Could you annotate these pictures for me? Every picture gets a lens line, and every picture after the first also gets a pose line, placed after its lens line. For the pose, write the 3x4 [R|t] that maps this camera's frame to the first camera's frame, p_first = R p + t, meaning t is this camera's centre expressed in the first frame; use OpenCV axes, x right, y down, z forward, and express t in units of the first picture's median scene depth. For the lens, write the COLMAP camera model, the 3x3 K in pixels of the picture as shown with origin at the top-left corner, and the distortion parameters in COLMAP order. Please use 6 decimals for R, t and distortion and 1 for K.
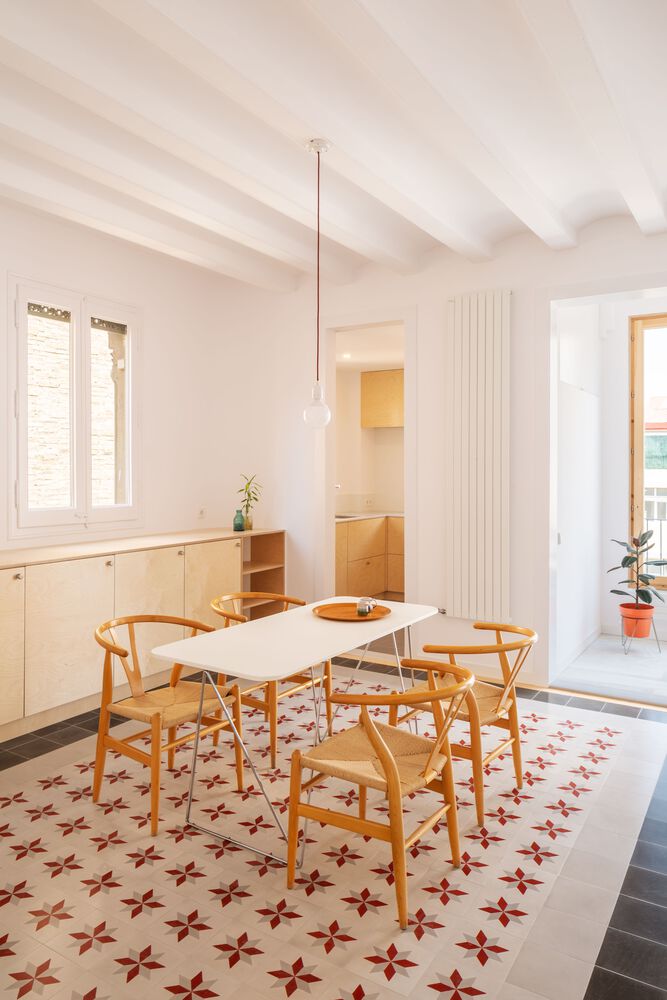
lens RADIAL K [[698.5, 0, 333.6], [0, 698.5, 470.4], [0, 0, 1]] dist [-0.001619, -0.000331]
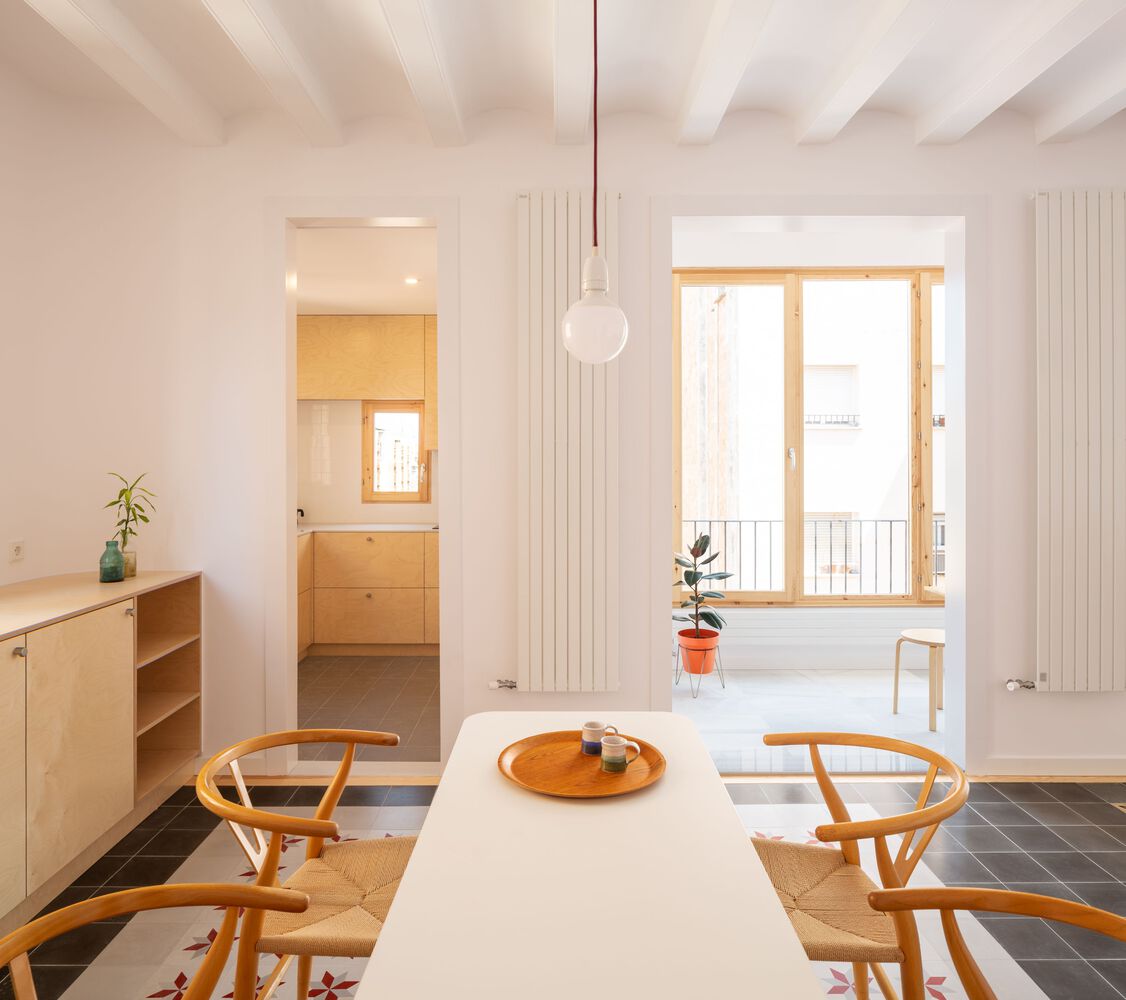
lens RADIAL K [[772.0, 0, 559.0], [0, 772.0, 459.3], [0, 0, 1]] dist [-0.002859, 0.000911]
pose [[0.849695, -0.003813, 0.527261, -0.154620], [0.006296, 0.999976, -0.002915, -0.000441], [-0.527237, 0.005797, 0.849698, 0.336603]]
